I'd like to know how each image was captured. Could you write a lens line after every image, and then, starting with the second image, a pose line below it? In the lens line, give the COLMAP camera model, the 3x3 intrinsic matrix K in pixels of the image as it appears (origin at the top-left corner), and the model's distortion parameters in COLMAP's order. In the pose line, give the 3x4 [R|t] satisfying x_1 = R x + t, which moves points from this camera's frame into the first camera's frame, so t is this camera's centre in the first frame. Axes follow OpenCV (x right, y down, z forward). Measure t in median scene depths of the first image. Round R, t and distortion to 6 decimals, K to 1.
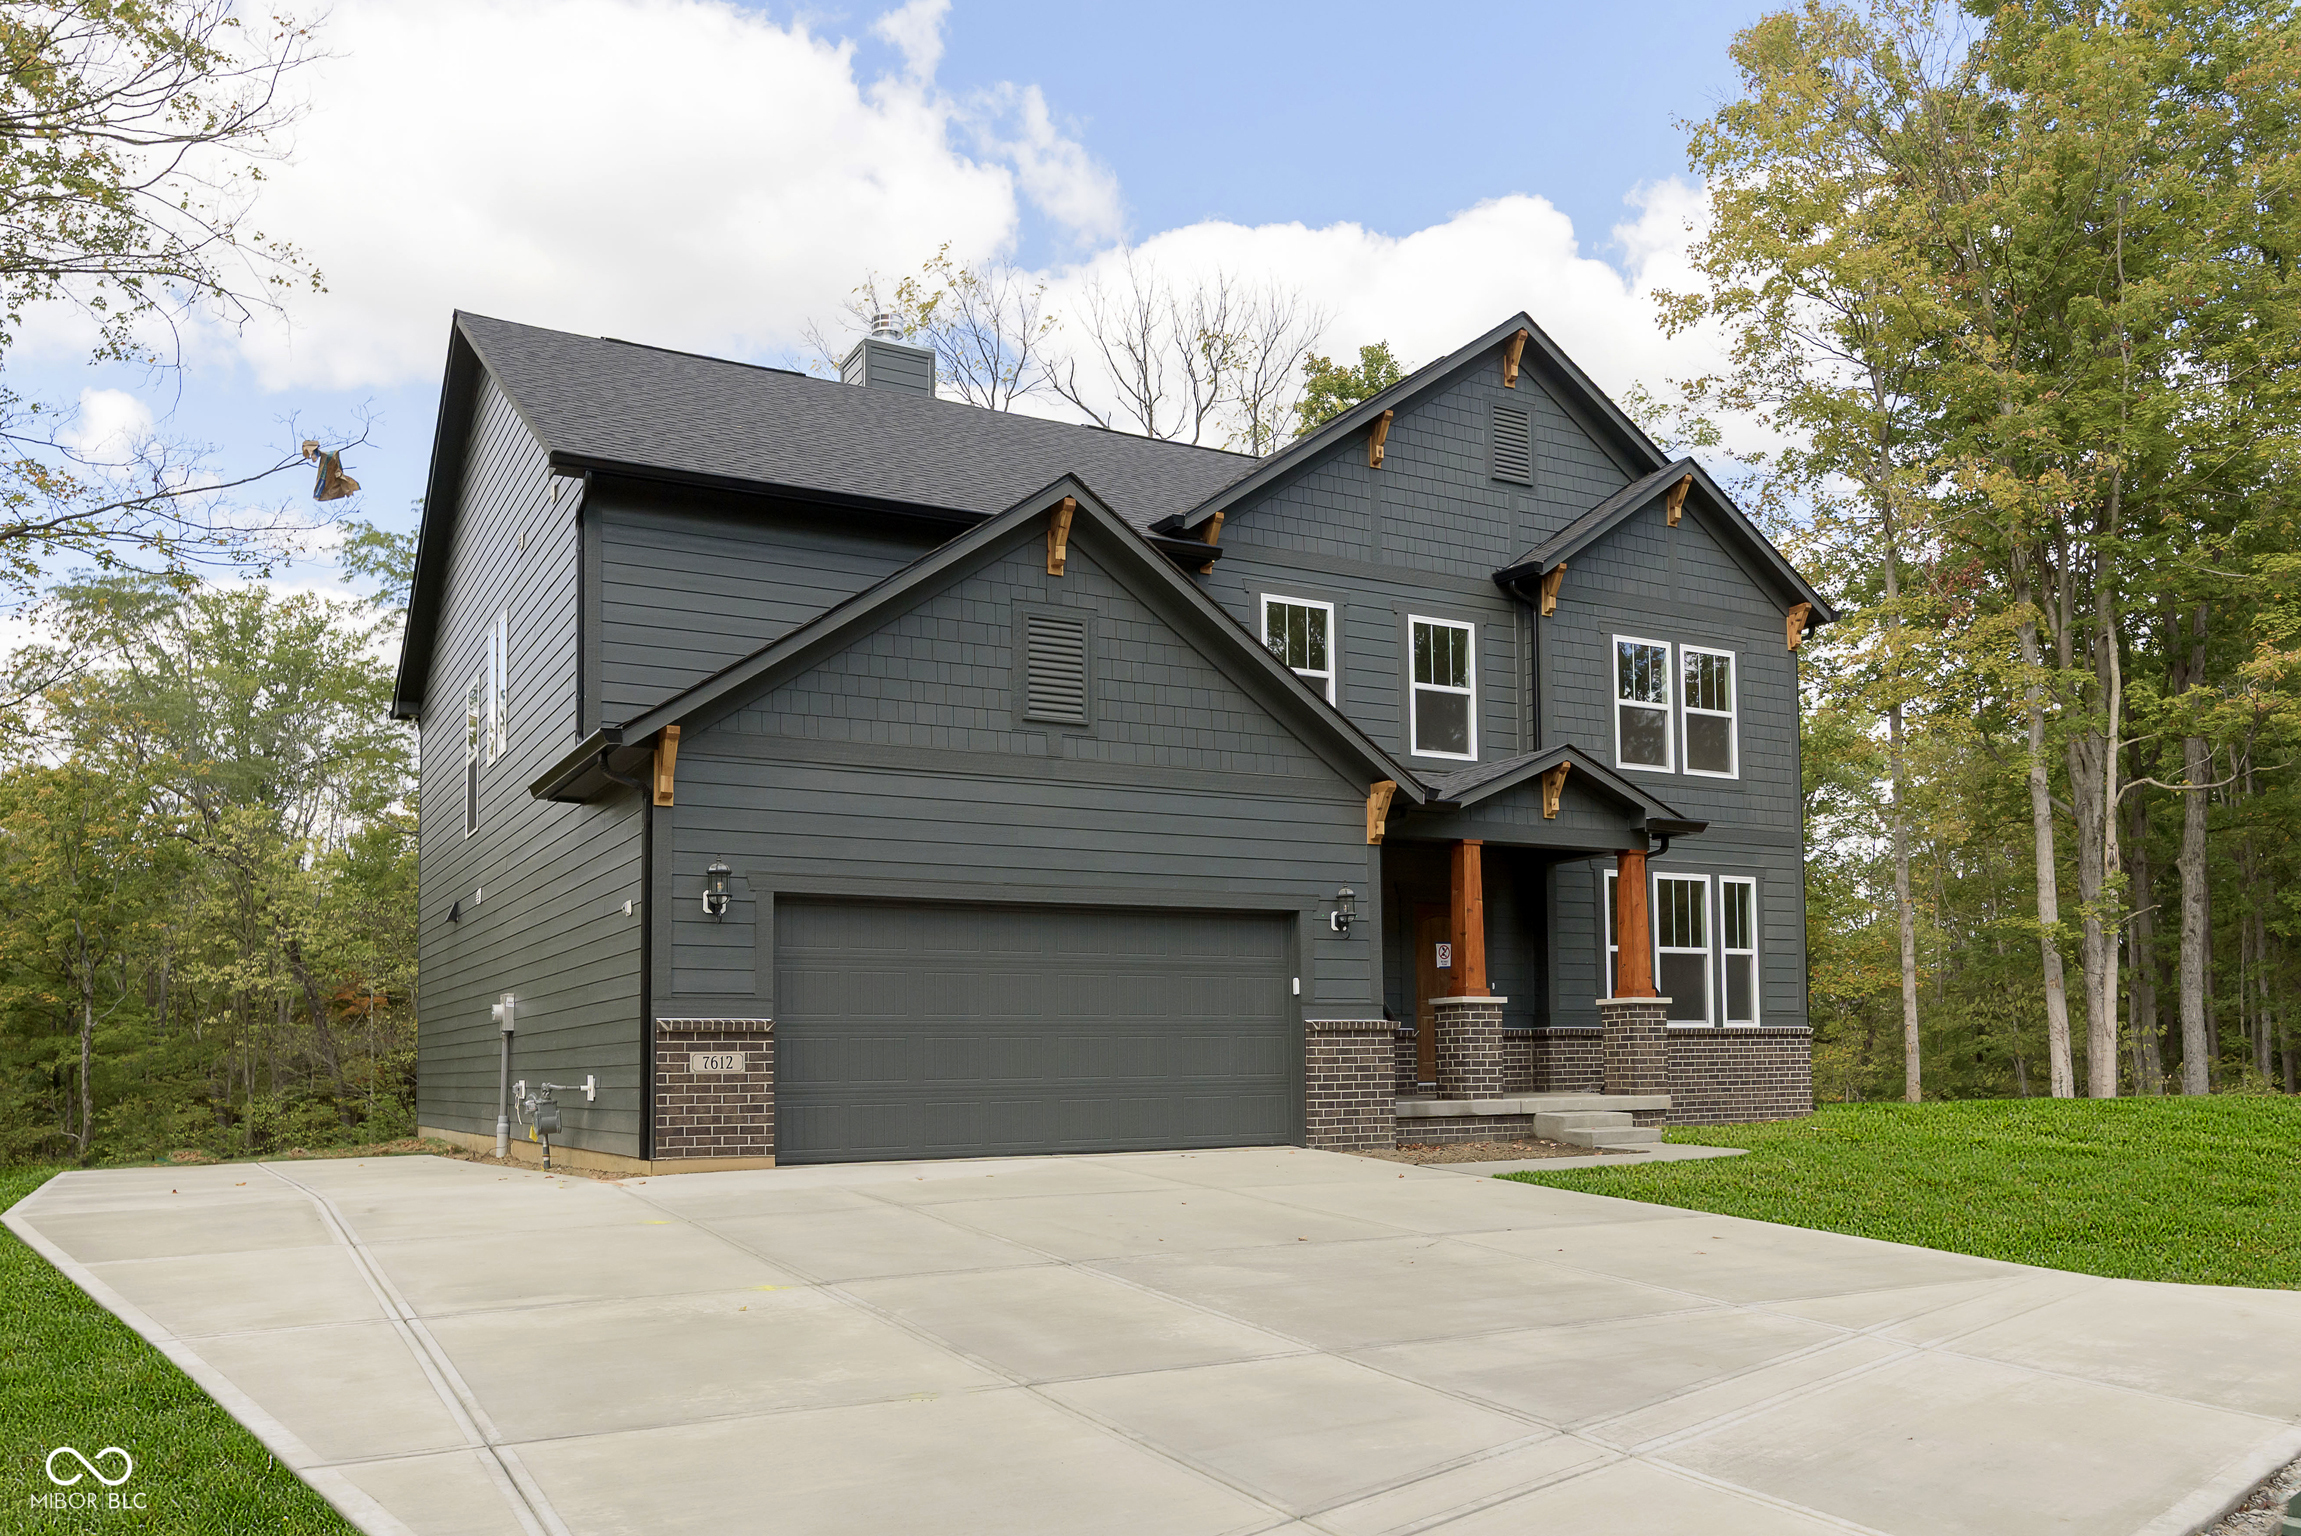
lens RADIAL K [[1845.1, 0, 1150.5], [0, 1845.1, 768.0], [0, 0, 1]] dist [0.001086, -0.003686]
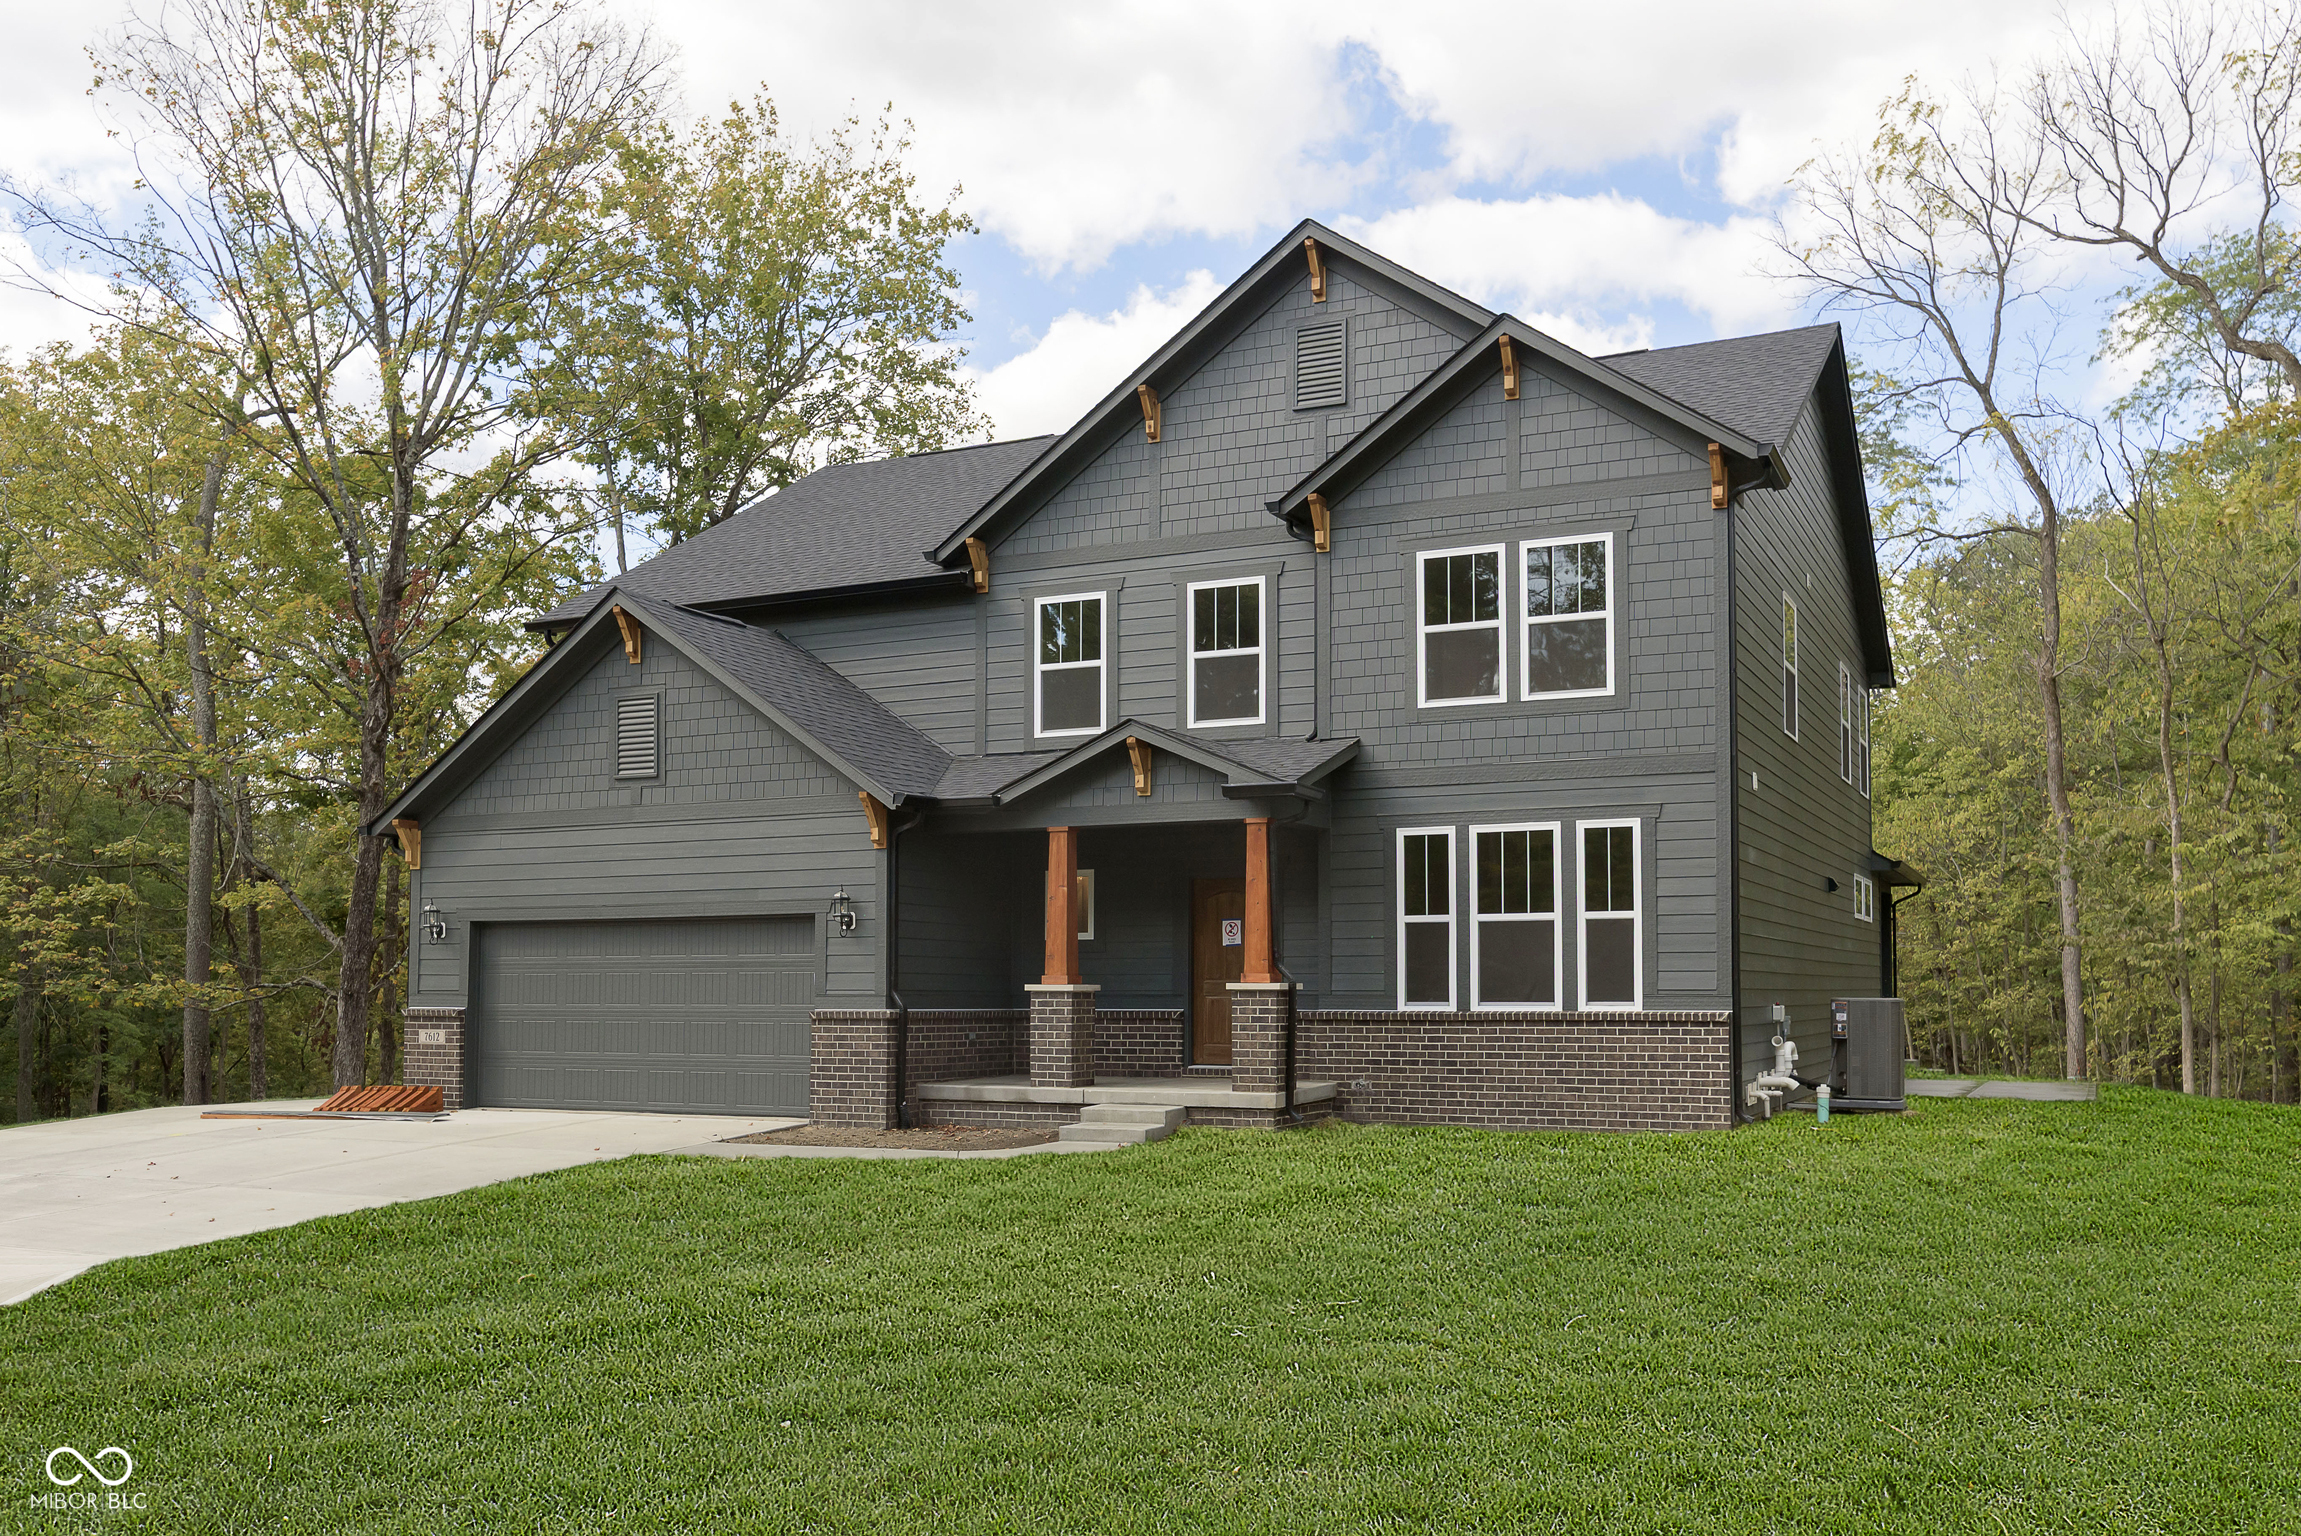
lens RADIAL K [[1739.0, 0, 1150.5], [0, 1739.0, 768.0], [0, 0, 1]] dist [-0.005367, -0.001038]
pose [[0.578036, -0.092167, -0.810789, 0.940482], [0.125899, 0.991777, -0.022983, 0.034245], [0.806240, -0.088793, 0.584887, 0.478873]]
